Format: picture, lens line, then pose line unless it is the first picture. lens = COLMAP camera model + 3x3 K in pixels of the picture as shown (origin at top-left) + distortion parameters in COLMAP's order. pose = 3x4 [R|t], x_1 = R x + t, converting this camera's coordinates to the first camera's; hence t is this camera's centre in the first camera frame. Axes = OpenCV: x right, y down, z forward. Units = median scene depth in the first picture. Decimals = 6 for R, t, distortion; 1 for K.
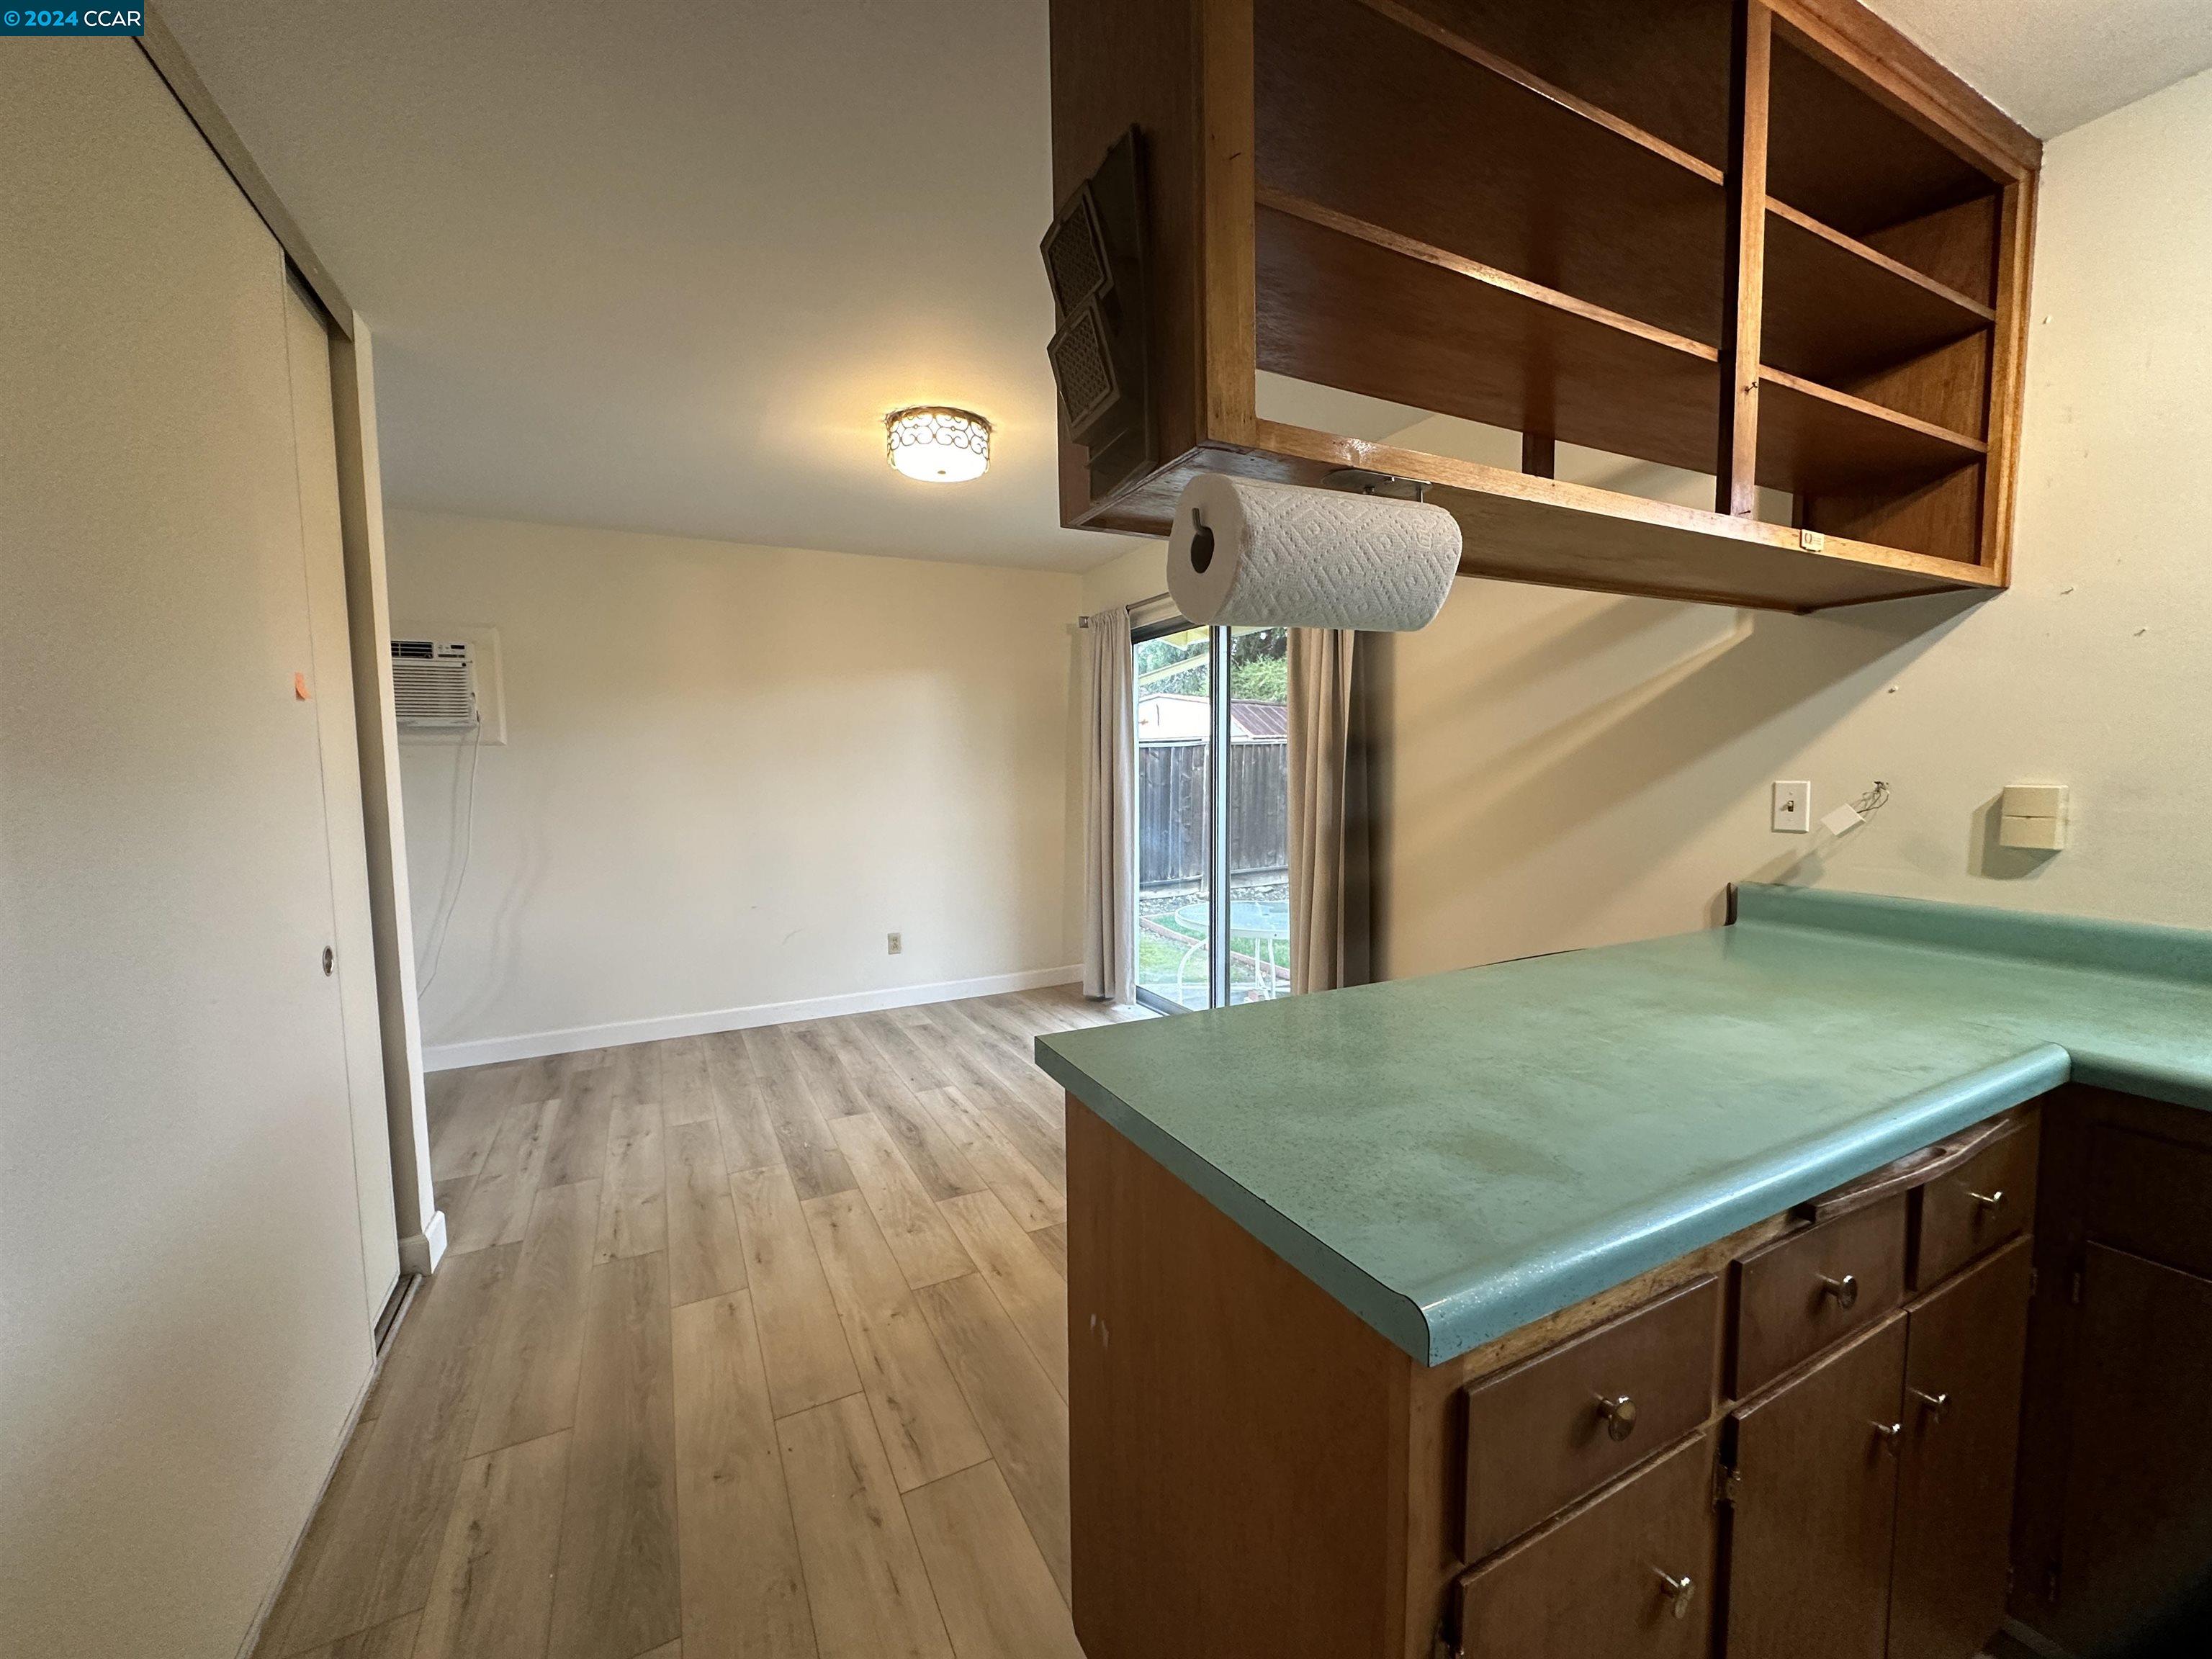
lens RADIAL K [[877.6, 0, 1111.7], [0, 877.6, 830.2], [0, 0, 1]] dist [-0.005342, 0.001010]
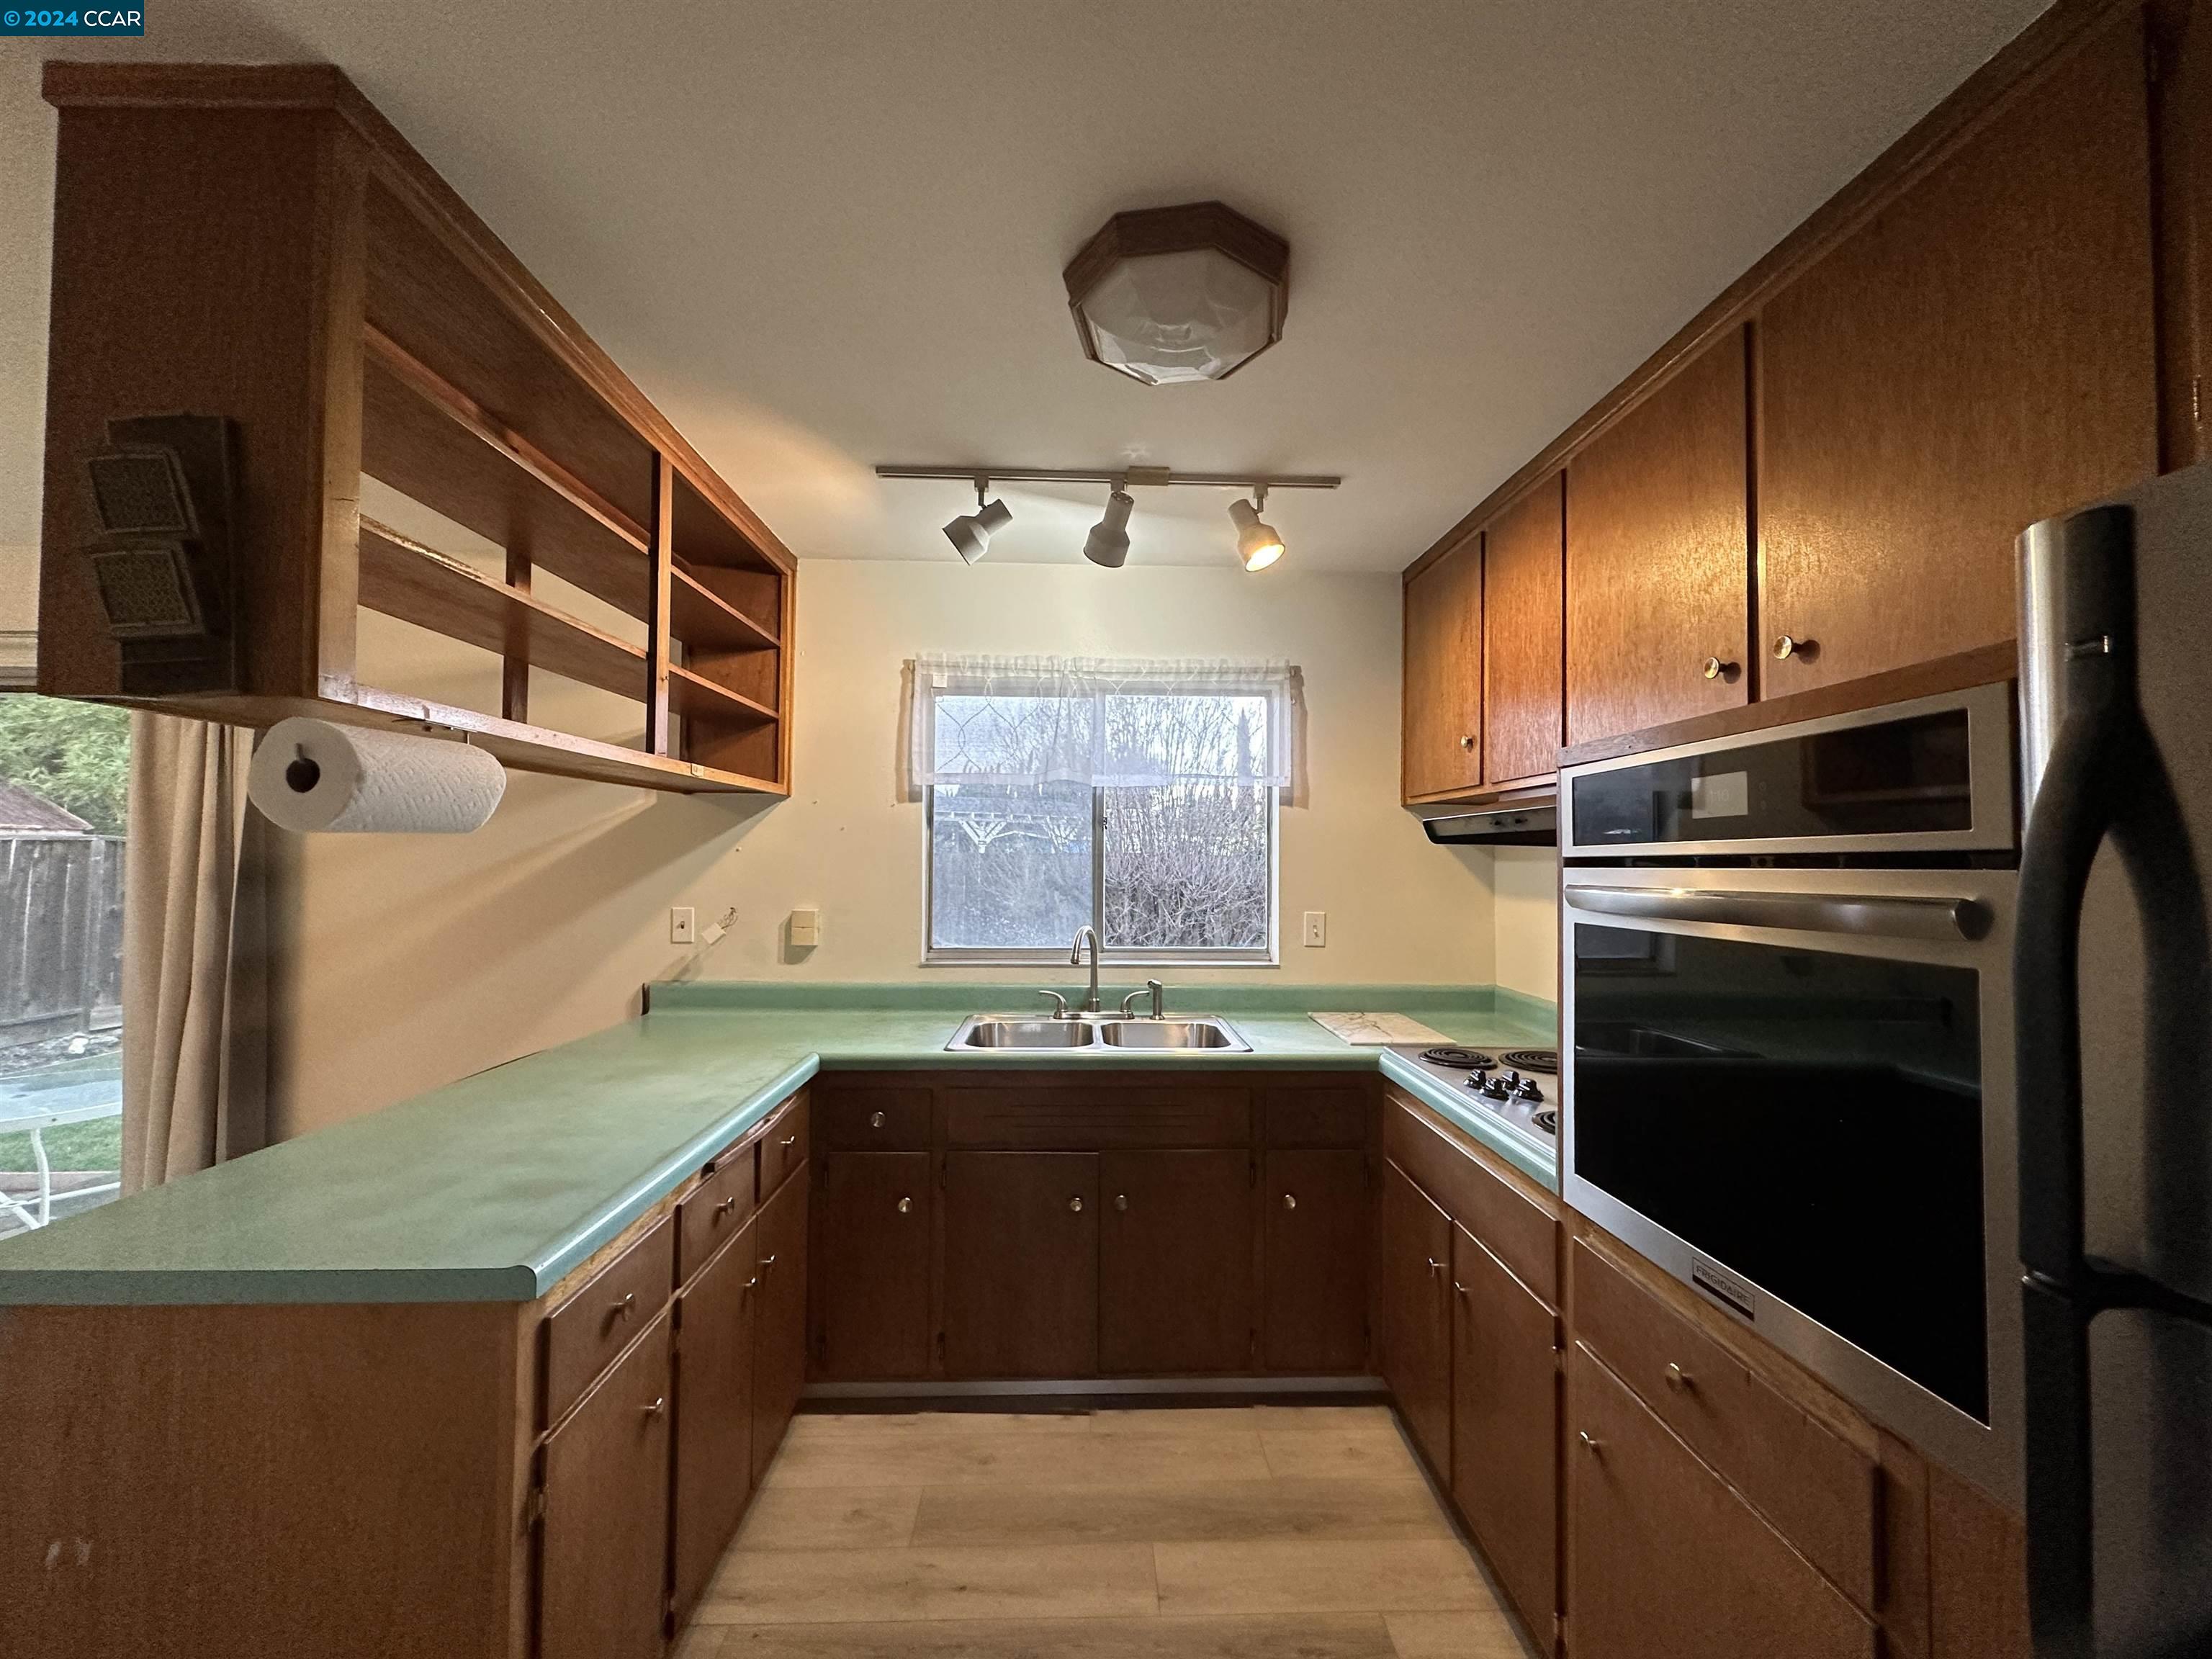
lens RADIAL K [[877.6, 0, 1102.6], [0, 877.6, 832.5], [0, 0, 1]] dist [-0.005342, 0.001010]
pose [[0.432071, 0.042164, 0.900853, -0.294124], [0.056657, 0.995664, -0.073776, -0.042349], [-0.900058, 0.082917, 0.427809, -0.320951]]
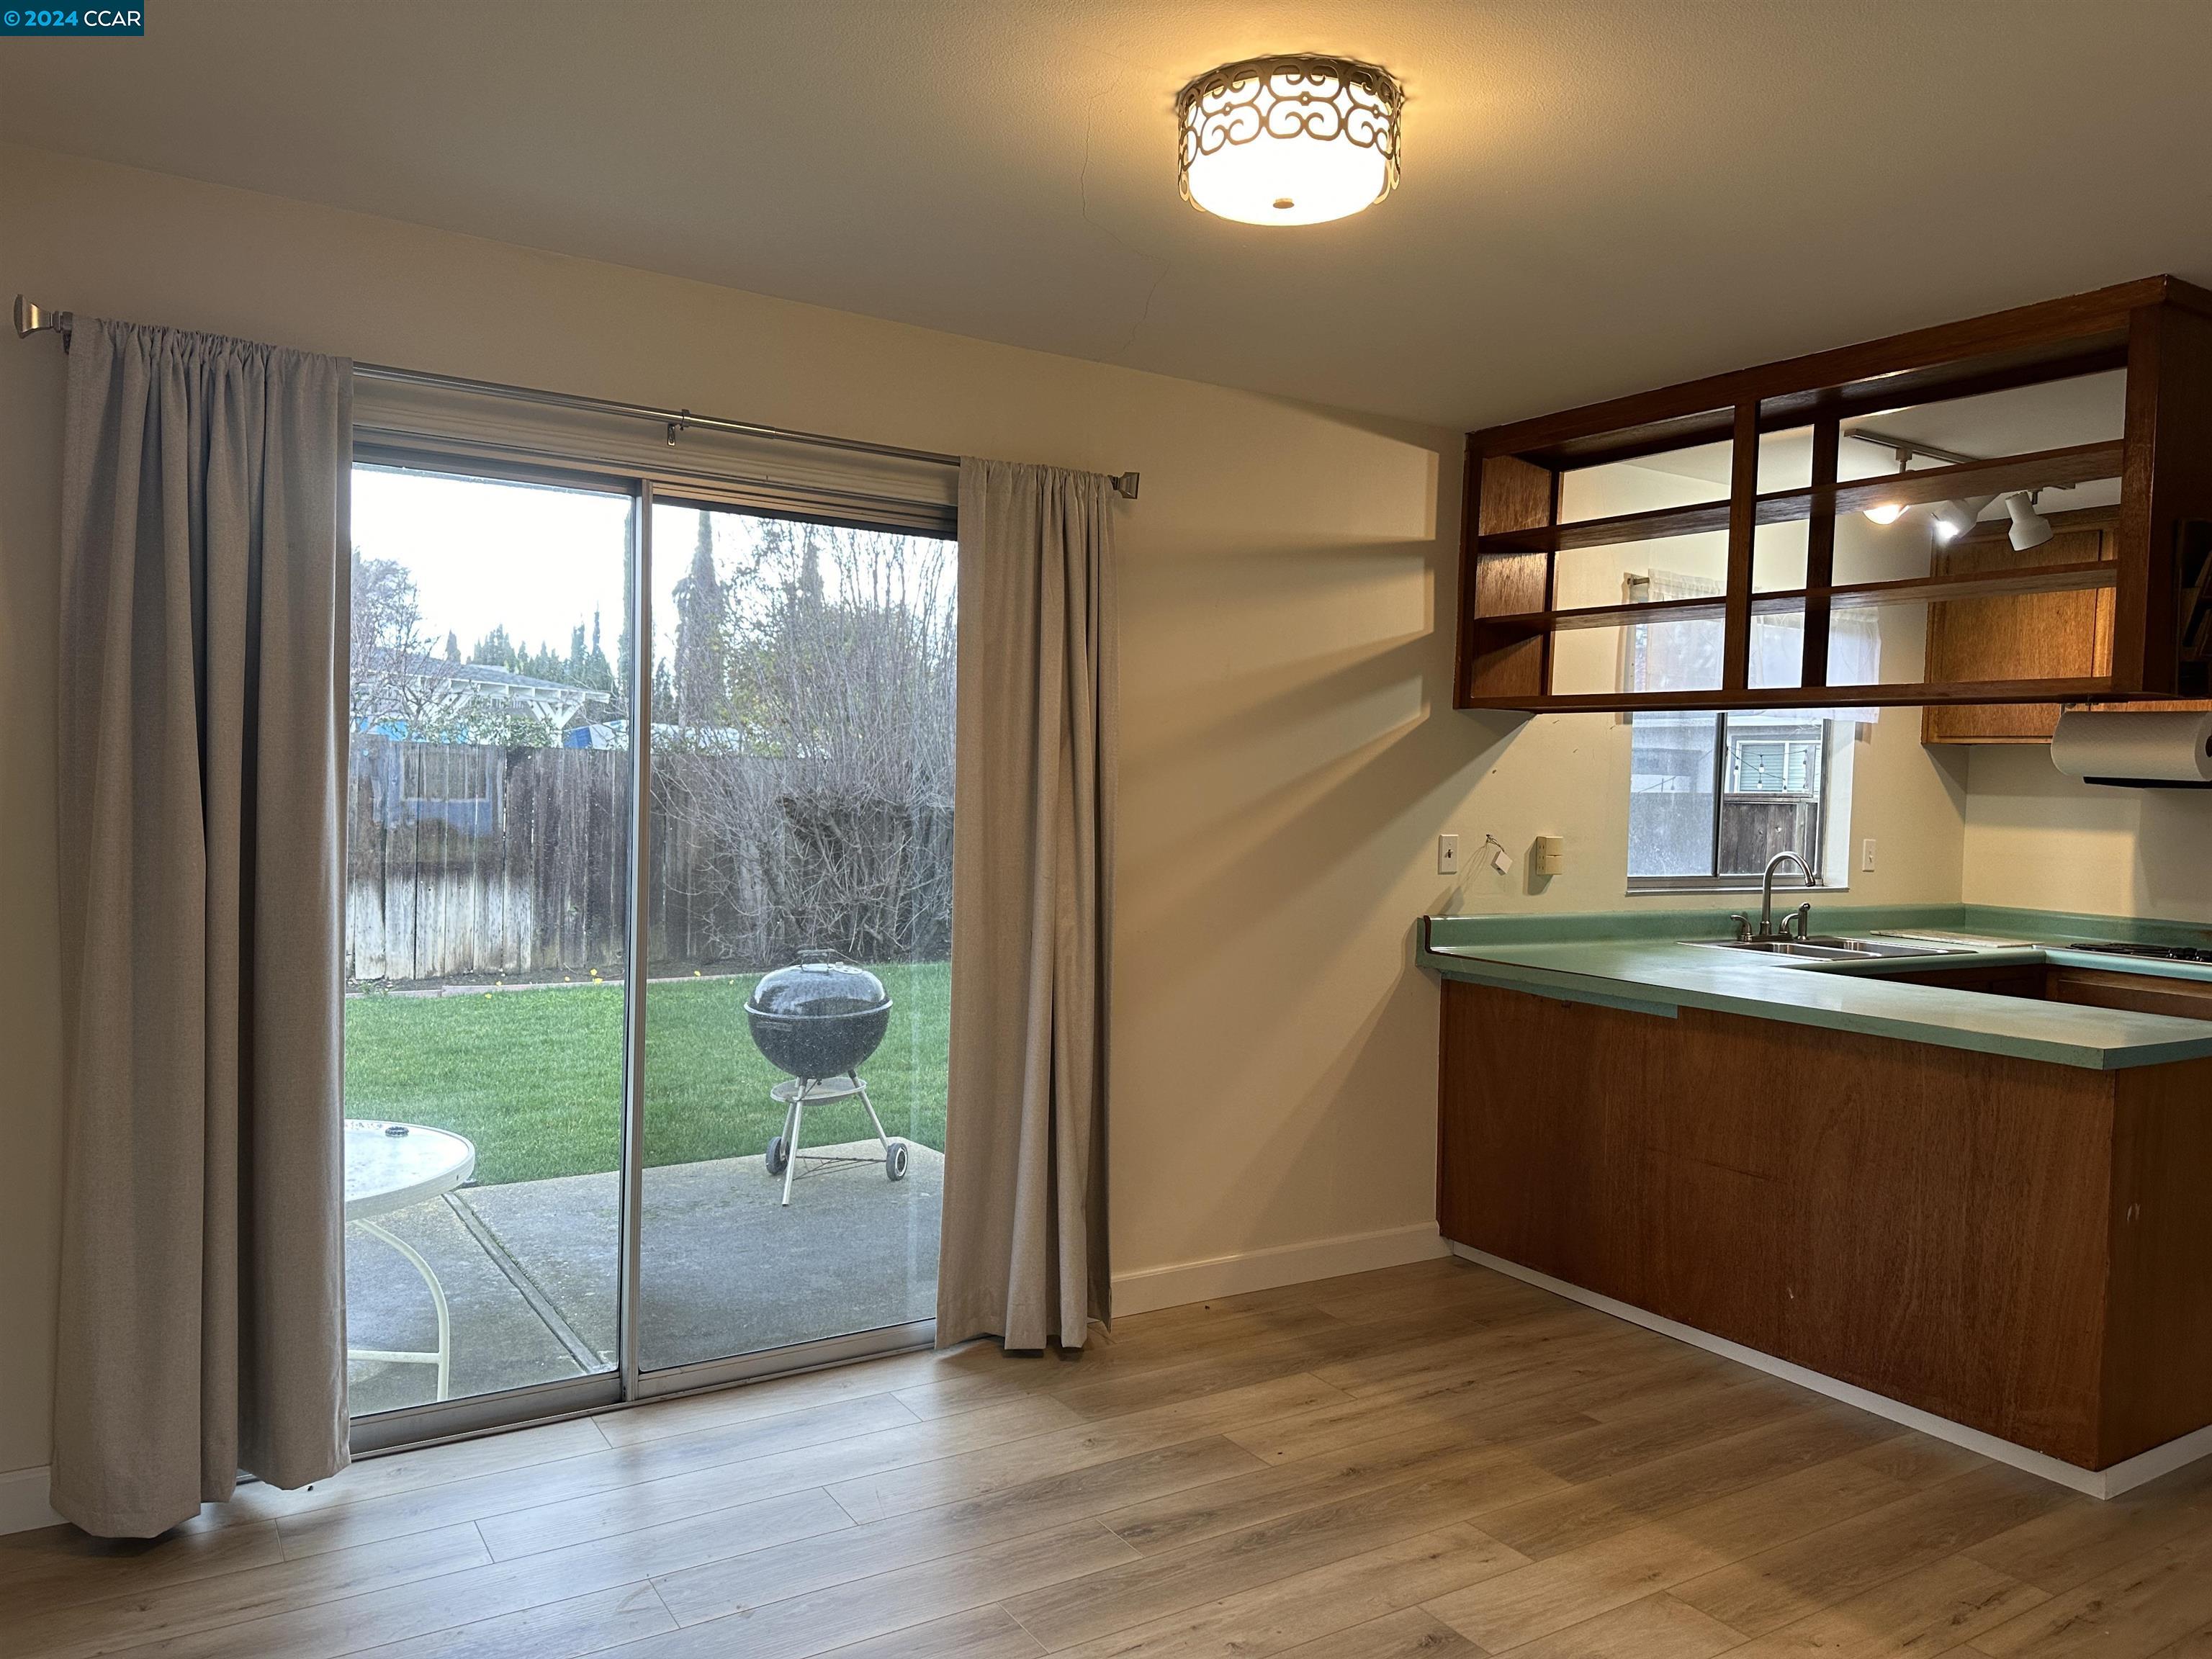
lens RADIAL K [[1542.0, 0, 1110.0], [0, 1542.0, 824.8], [0, 0, 1]] dist [0.007569, -0.012085]
pose [[-0.080662, -0.018447, 0.996571, -1.825961], [0.045699, 0.998709, 0.022186, -0.180191], [-0.995693, 0.047332, -0.079715, 2.117637]]
